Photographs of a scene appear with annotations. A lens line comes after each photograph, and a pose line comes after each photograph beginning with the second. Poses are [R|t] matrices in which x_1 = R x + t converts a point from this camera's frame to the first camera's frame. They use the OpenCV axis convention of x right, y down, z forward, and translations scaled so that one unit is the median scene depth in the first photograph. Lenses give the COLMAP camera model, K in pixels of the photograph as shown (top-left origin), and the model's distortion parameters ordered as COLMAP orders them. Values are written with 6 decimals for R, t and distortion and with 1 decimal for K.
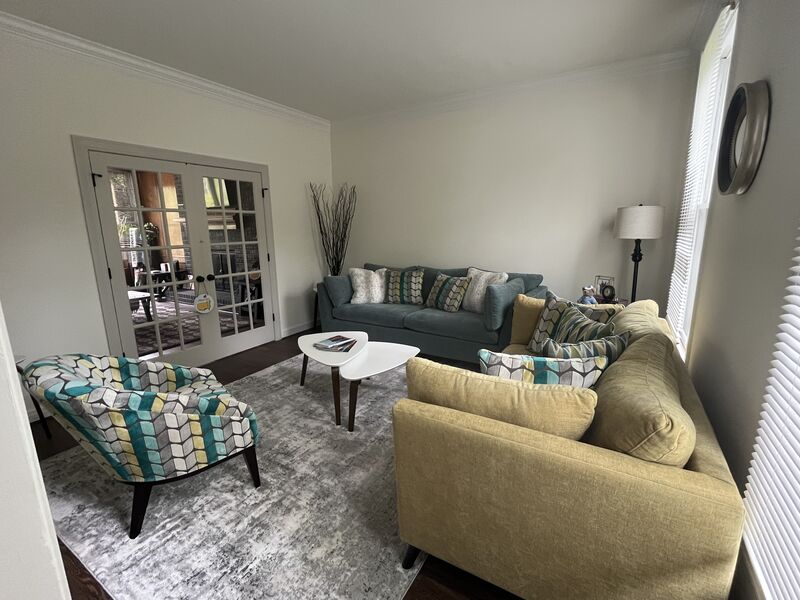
lens RADIAL K [[369.8, 0, 399.8], [0, 369.8, 299.9], [0, 0, 1]] dist [0.002060, 0.000177]
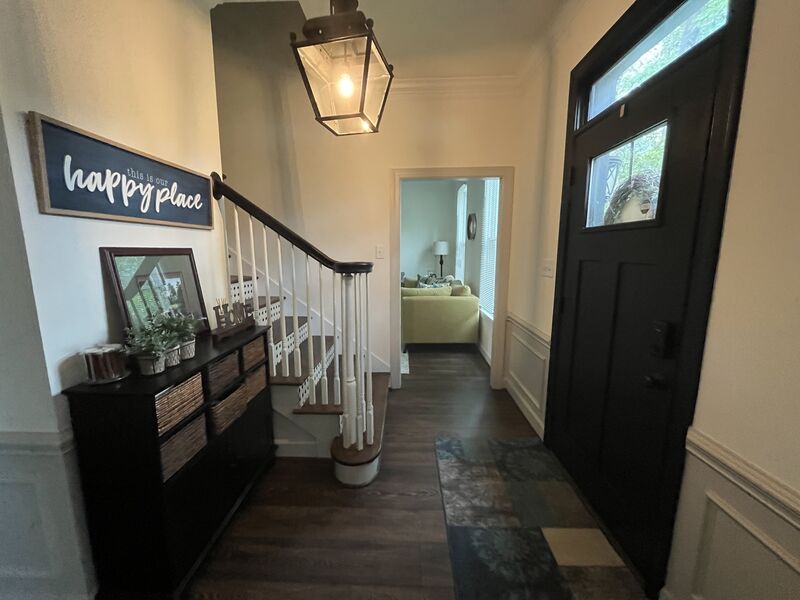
lens RADIAL K [[325.4, 0, 398.6], [0, 325.4, 300.2], [0, 0, 1]] dist [0.000591, 0.000077]
pose [[0.867051, -0.059624, 0.494640, -0.836384], [0.088907, 0.995394, -0.035859, 0.226422], [-0.490223, 0.075069, 0.868358, -0.871917]]
